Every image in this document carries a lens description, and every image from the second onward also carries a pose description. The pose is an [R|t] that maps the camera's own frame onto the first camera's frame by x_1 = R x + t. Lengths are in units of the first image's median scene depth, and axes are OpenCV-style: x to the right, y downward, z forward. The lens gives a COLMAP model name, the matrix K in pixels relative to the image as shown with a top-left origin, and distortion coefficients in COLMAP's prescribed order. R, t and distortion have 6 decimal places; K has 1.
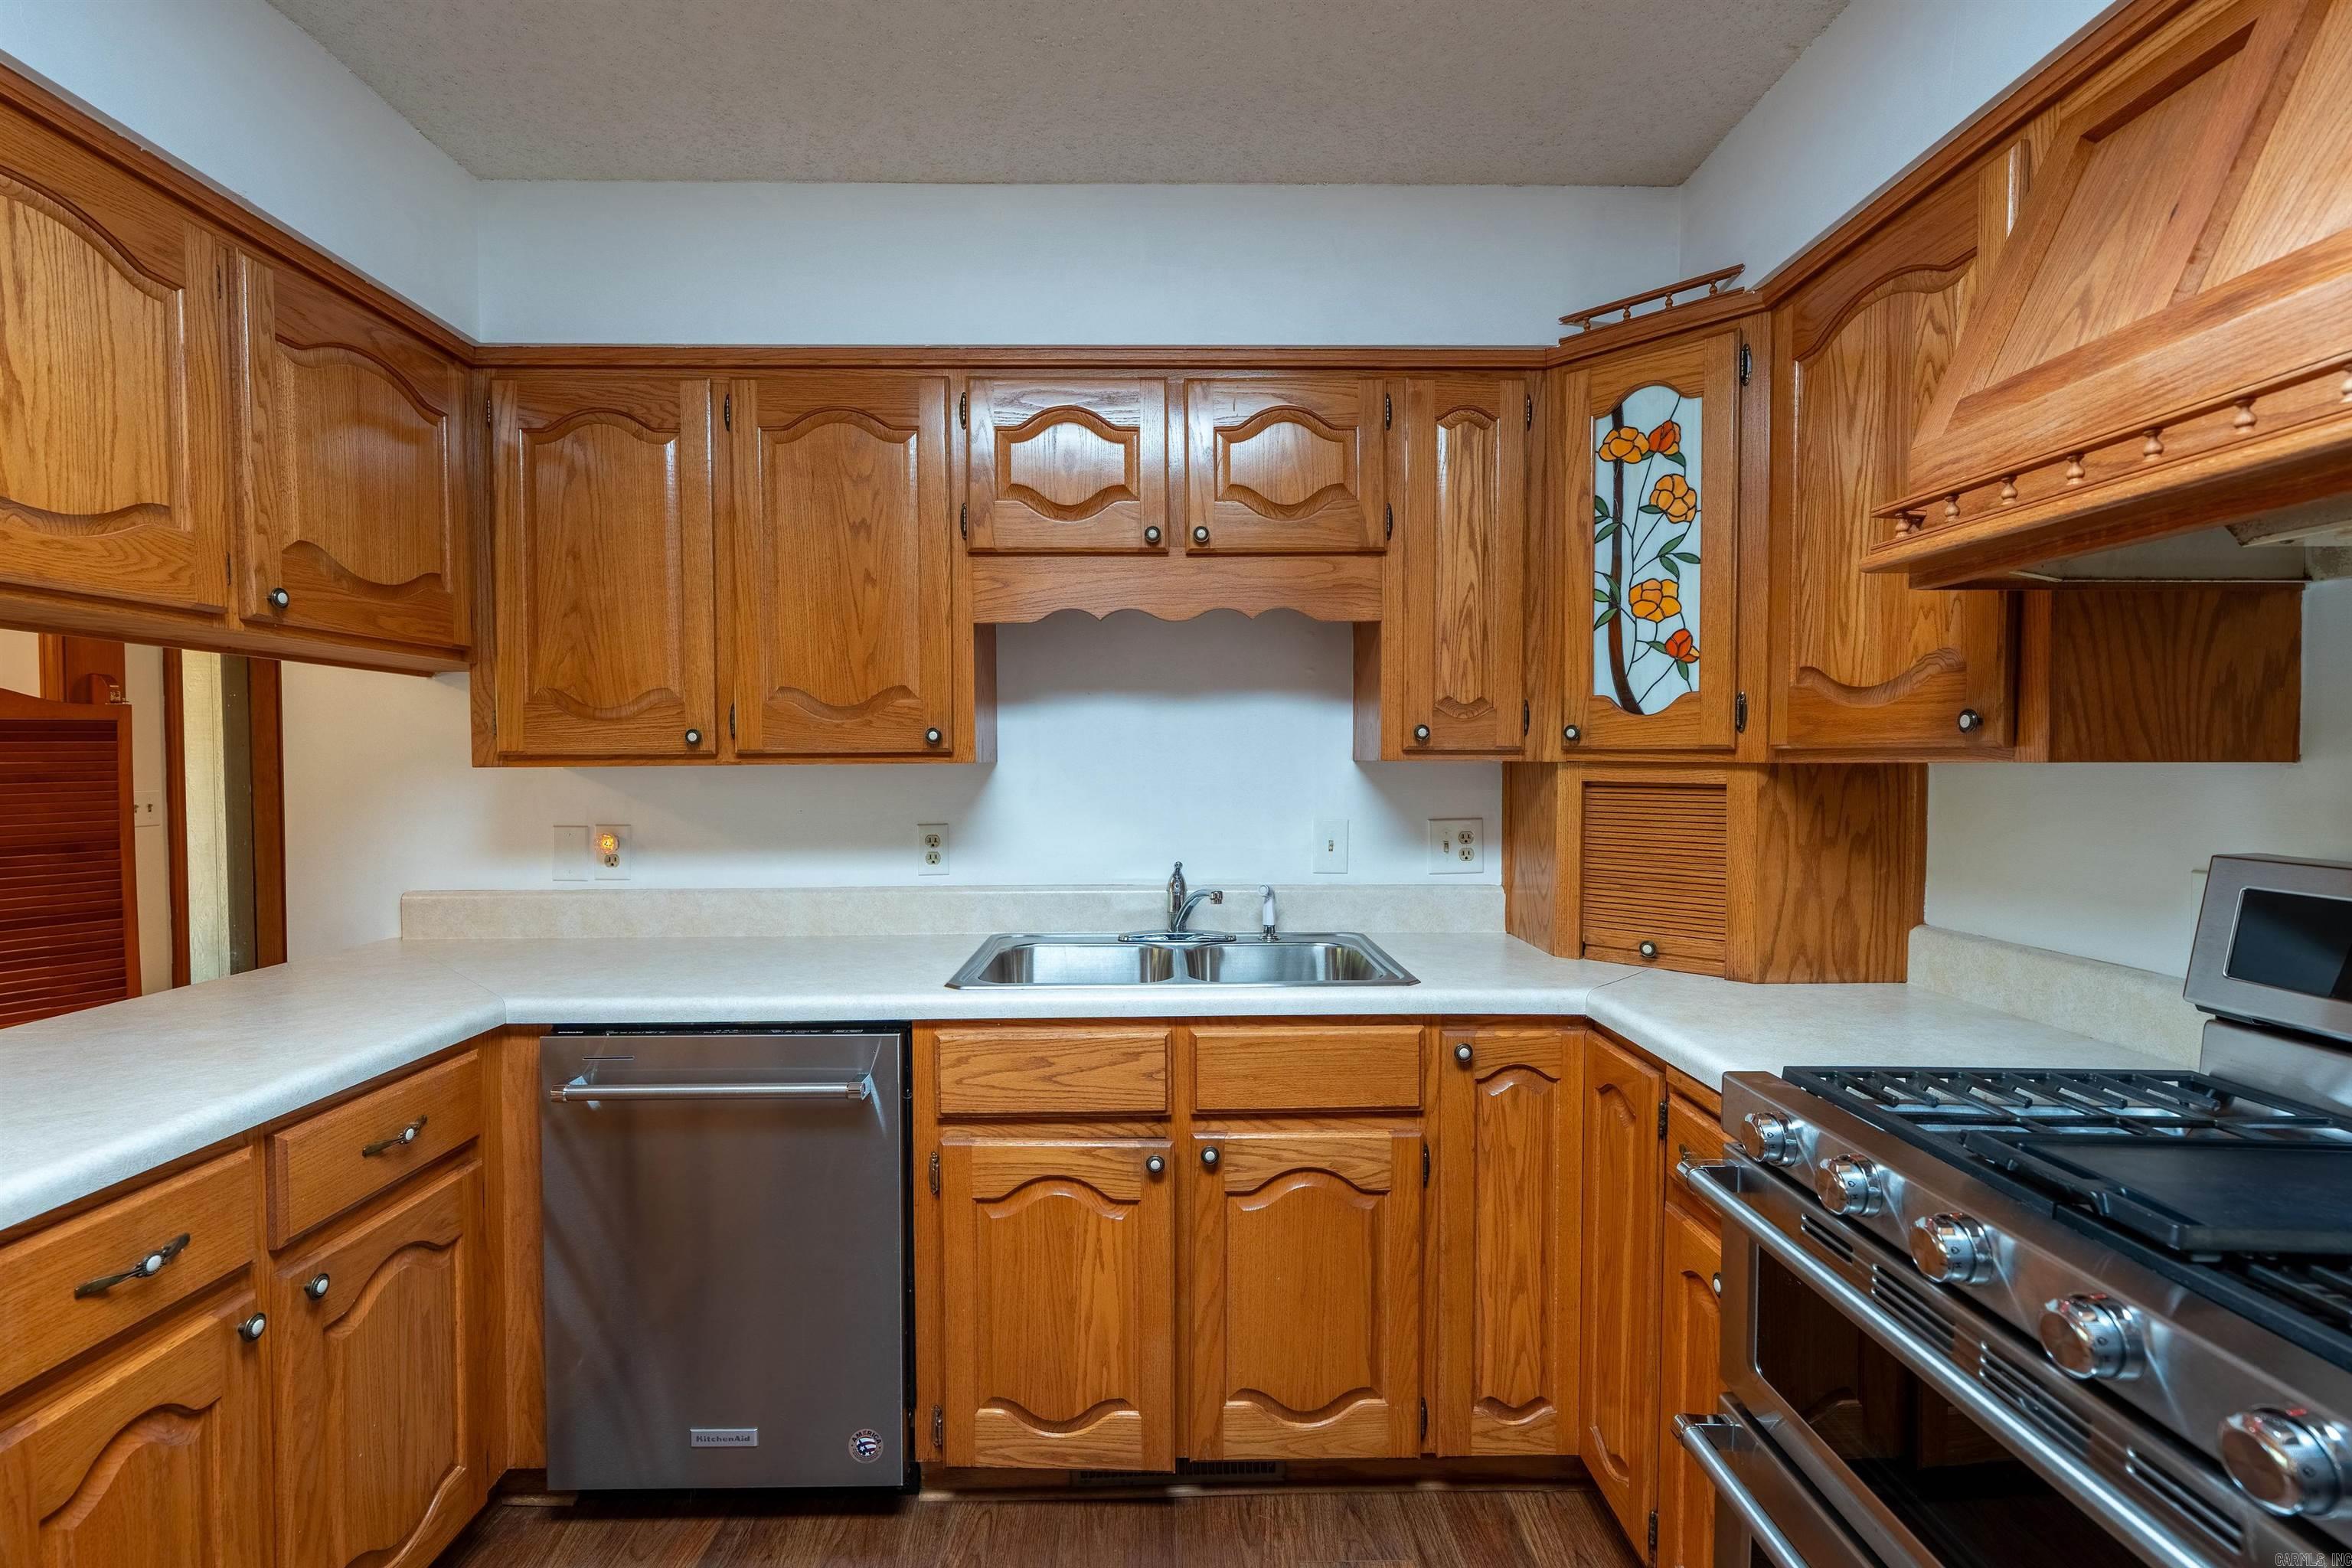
lens RADIAL K [[1047.3, 0, 1179.9], [0, 1047.3, 784.4], [0, 0, 1]] dist [-0.003624, 0.000528]
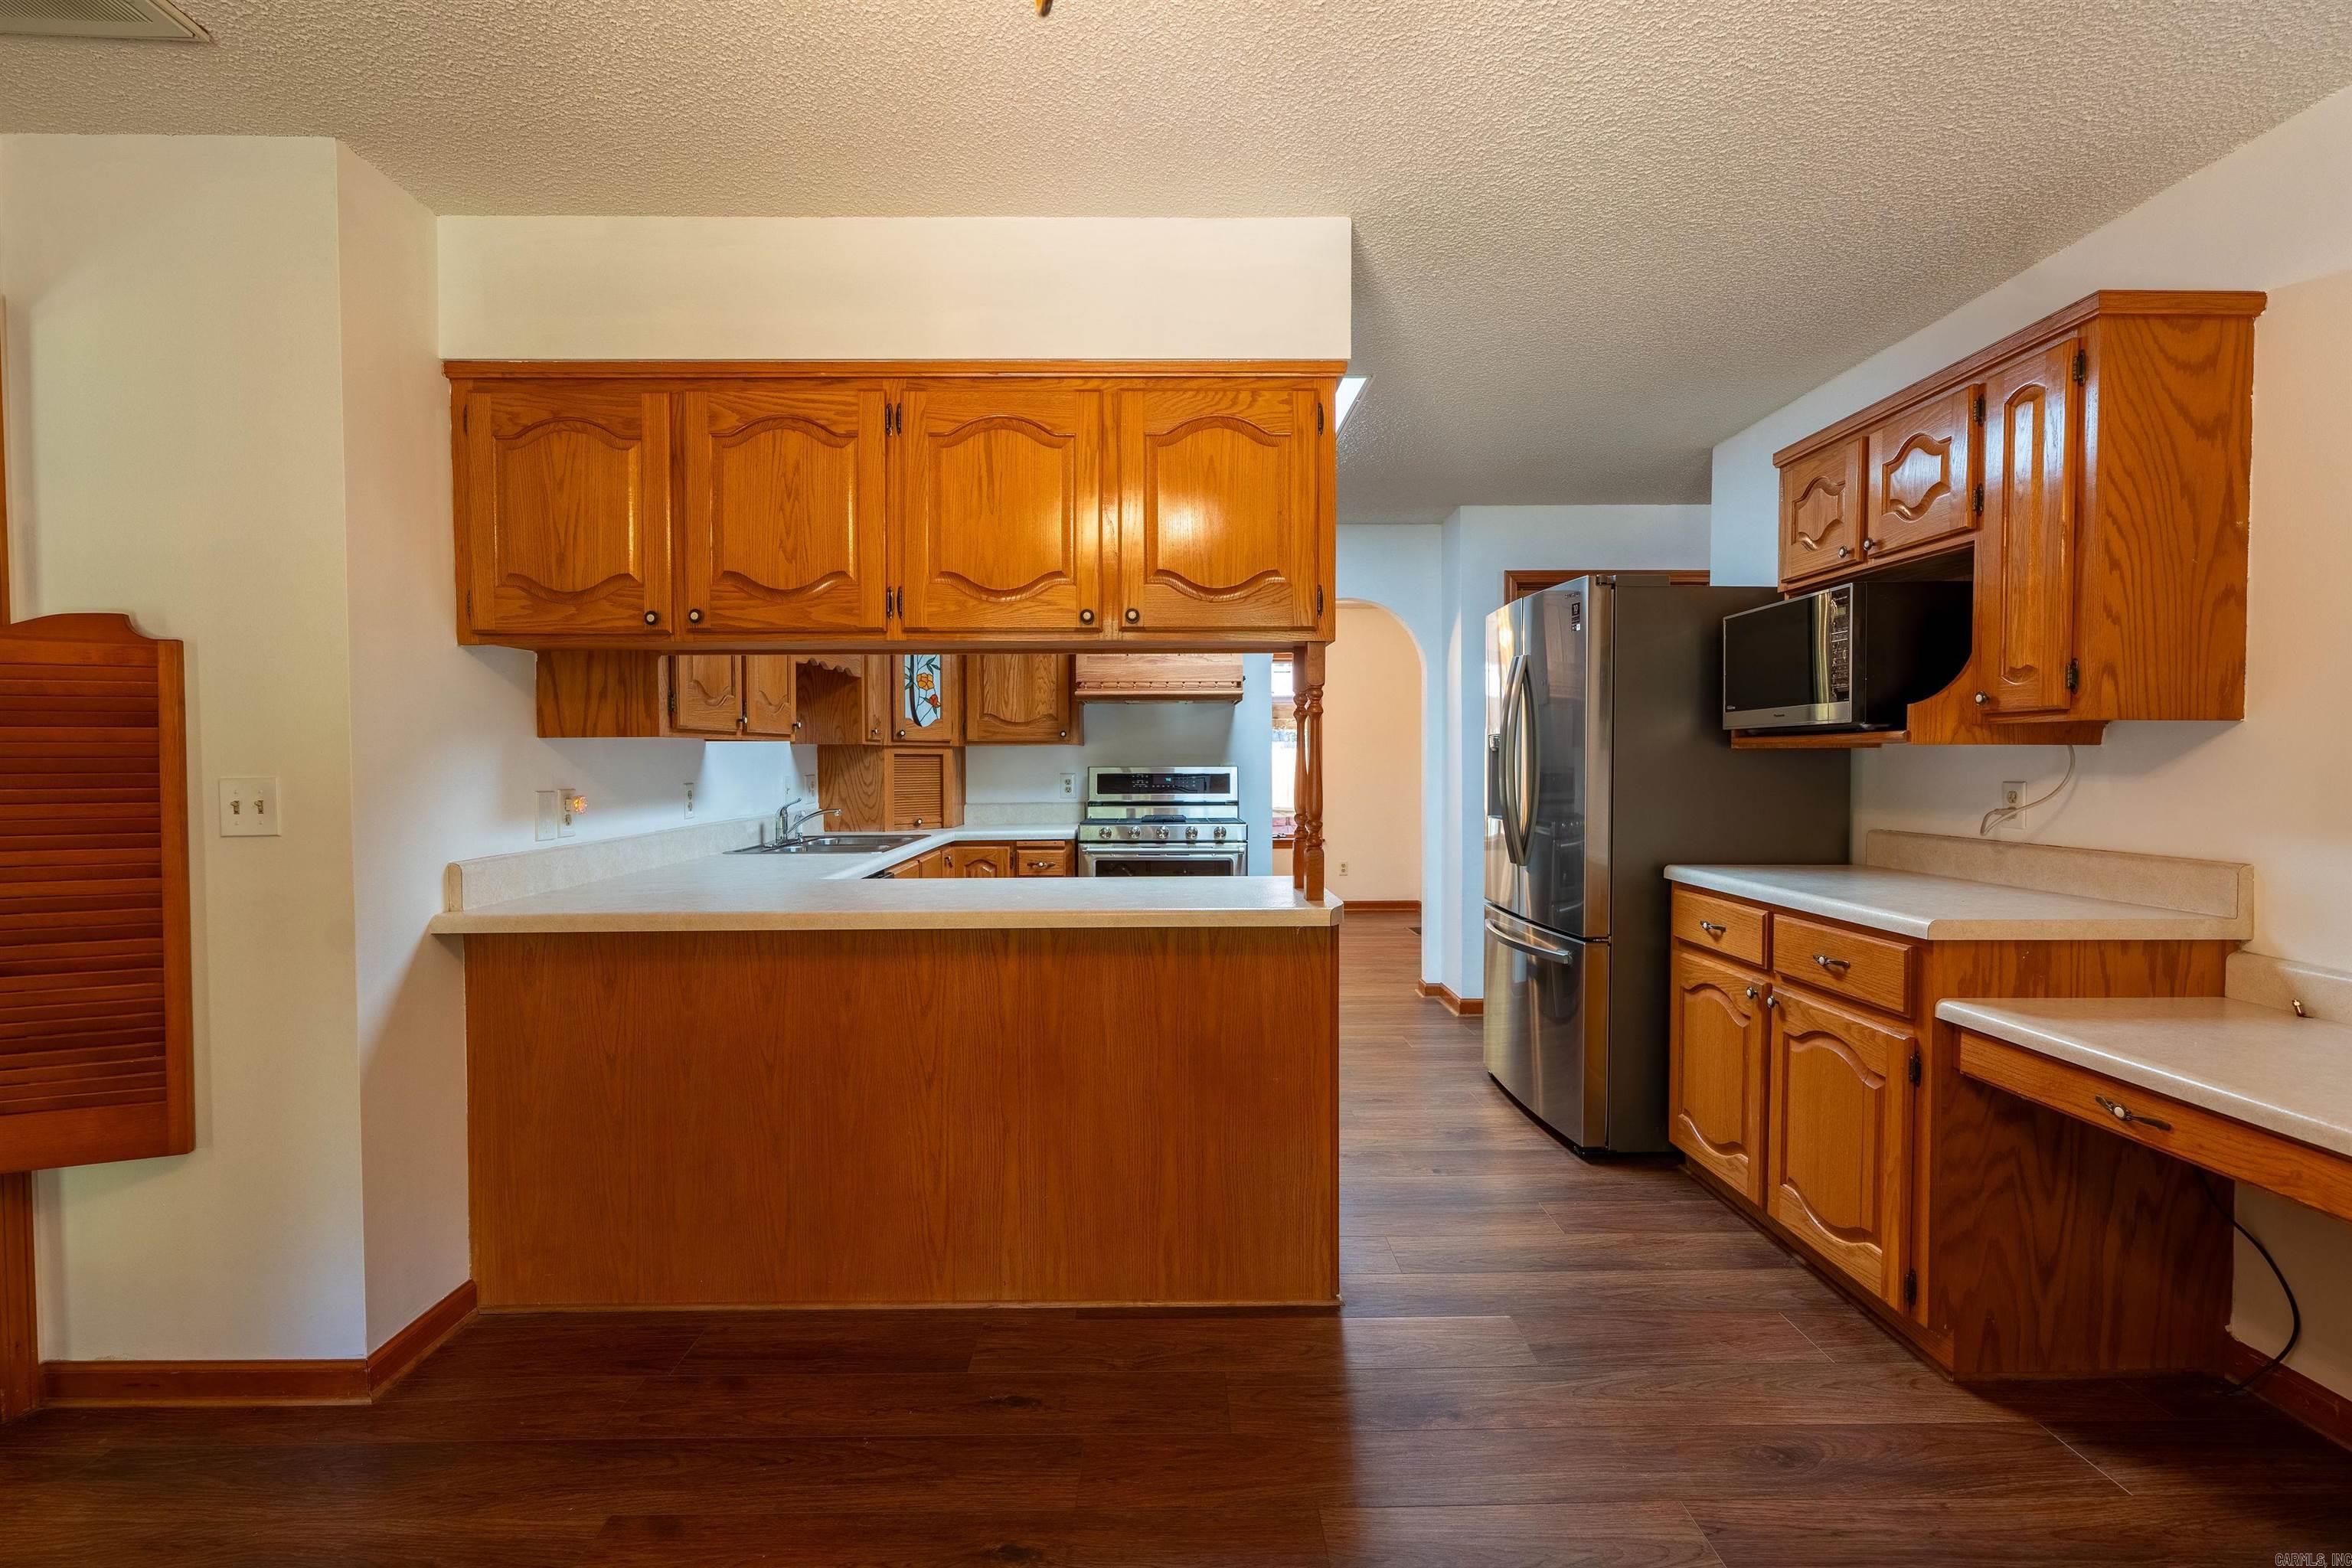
lens RADIAL K [[1047.3, 0, 1171.0], [0, 1047.3, 788.3], [0, 0, 1]] dist [-0.003624, 0.000528]
pose [[0.017607, -0.026529, 0.999493, -2.132898], [0.030825, 0.999187, 0.025978, 0.034909], [-0.999370, 0.030352, 0.018410, 0.382209]]
